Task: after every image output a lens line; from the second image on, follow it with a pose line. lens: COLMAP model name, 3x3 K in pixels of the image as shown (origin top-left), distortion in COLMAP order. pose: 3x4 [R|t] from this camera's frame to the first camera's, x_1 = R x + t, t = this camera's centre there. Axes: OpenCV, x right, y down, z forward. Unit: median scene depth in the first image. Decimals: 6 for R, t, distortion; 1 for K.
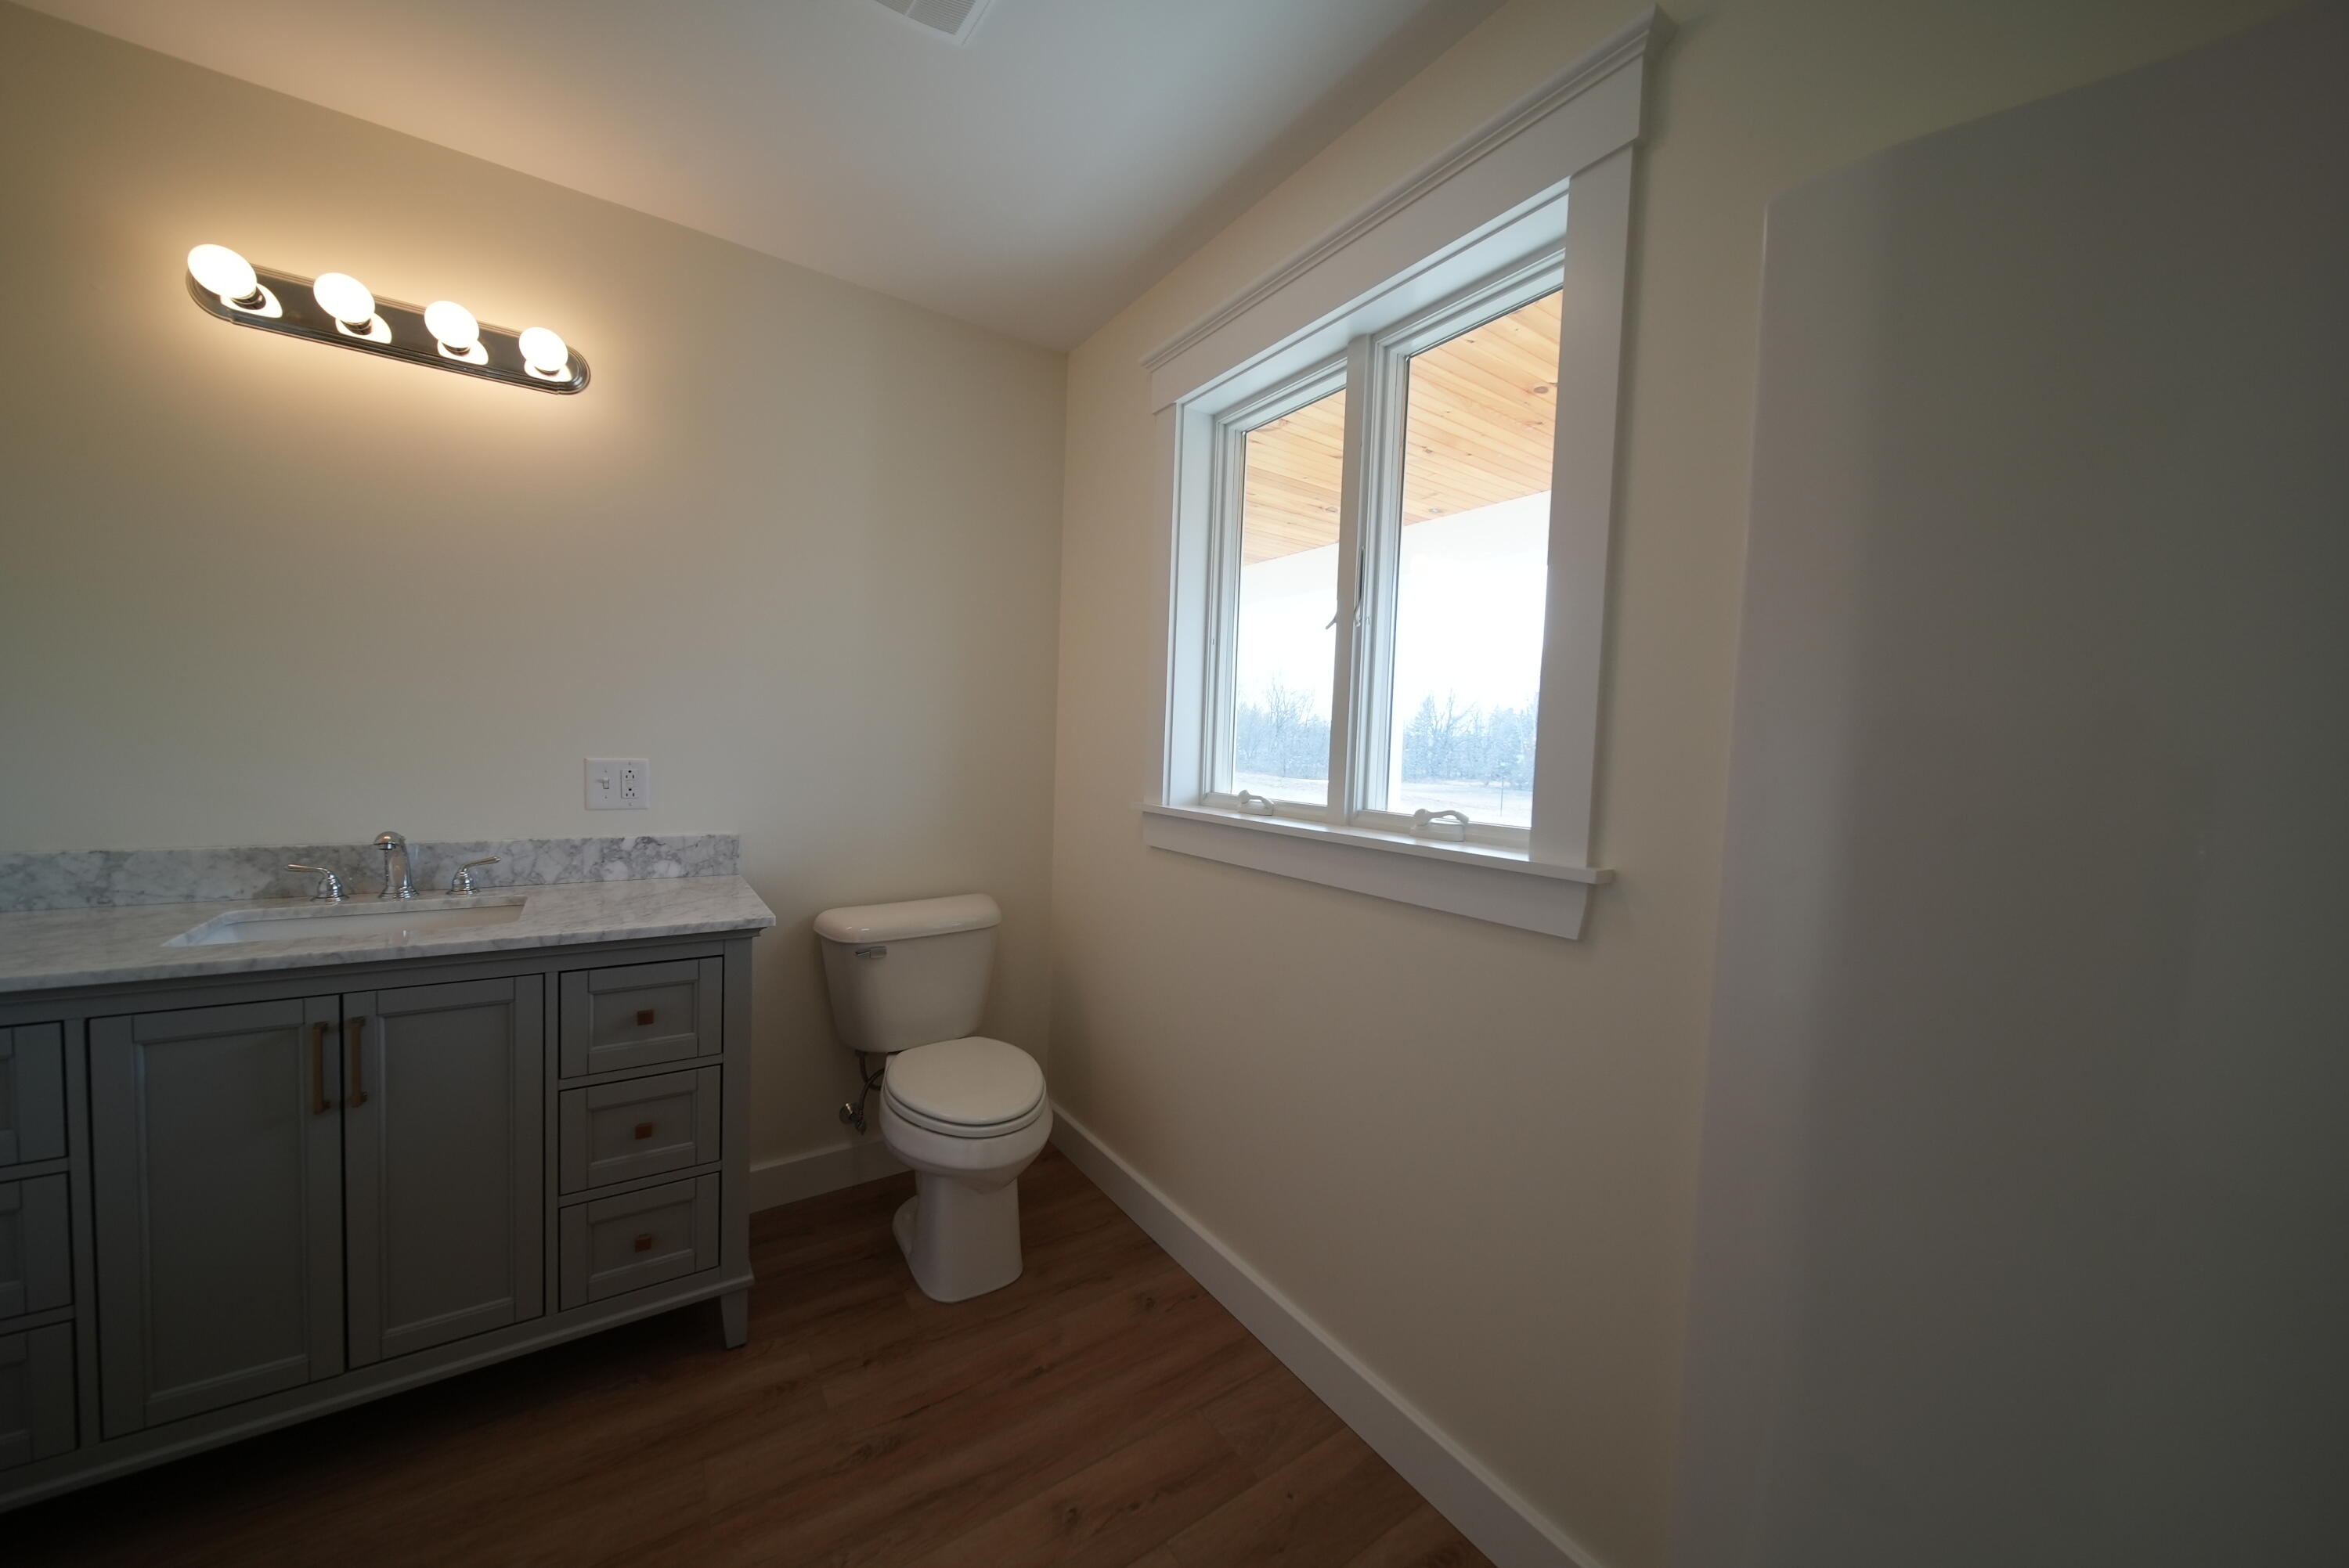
lens RADIAL K [[823.6, 0, 1164.0], [0, 823.6, 785.8], [0, 0, 1]] dist [-0.002553, -0.000450]
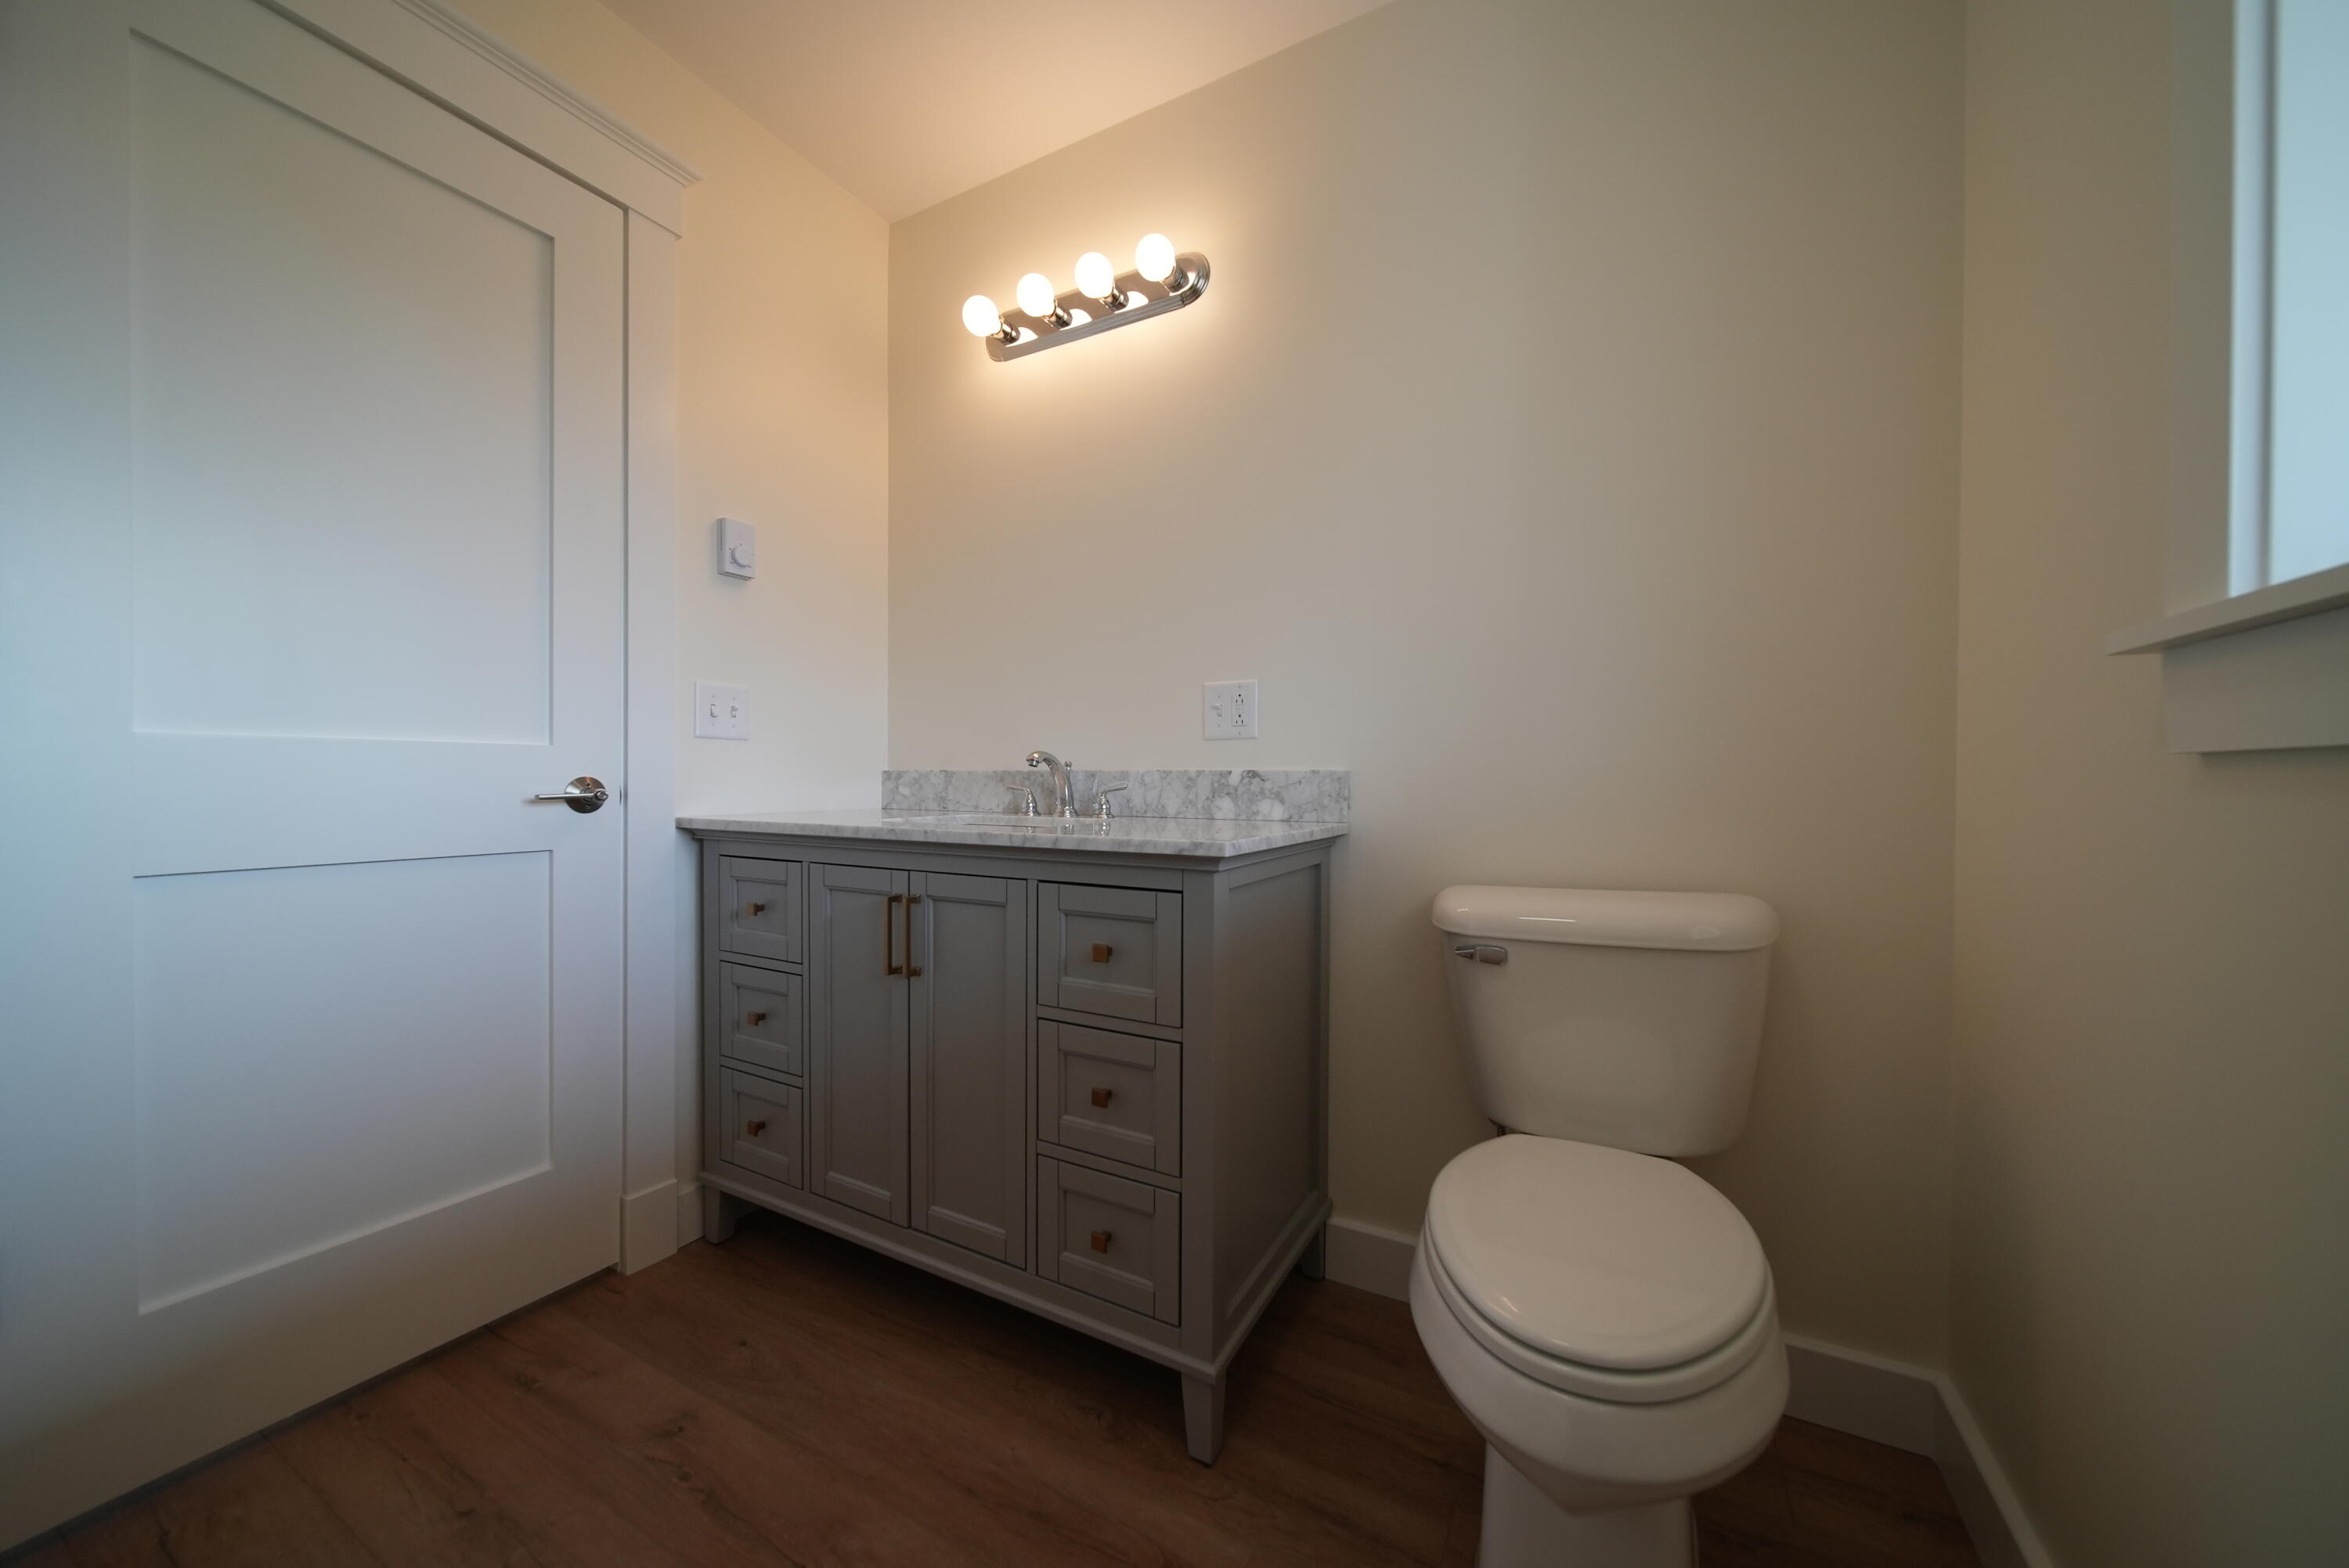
lens RADIAL K [[823.6, 0, 1172.8], [0, 823.6, 785.1], [0, 0, 1]] dist [-0.002553, -0.000450]
pose [[0.454949, -0.027807, -0.890083, 0.100856], [-0.032322, 0.998338, -0.047709, 0.129746], [0.889931, 0.050475, 0.453295, 0.581389]]
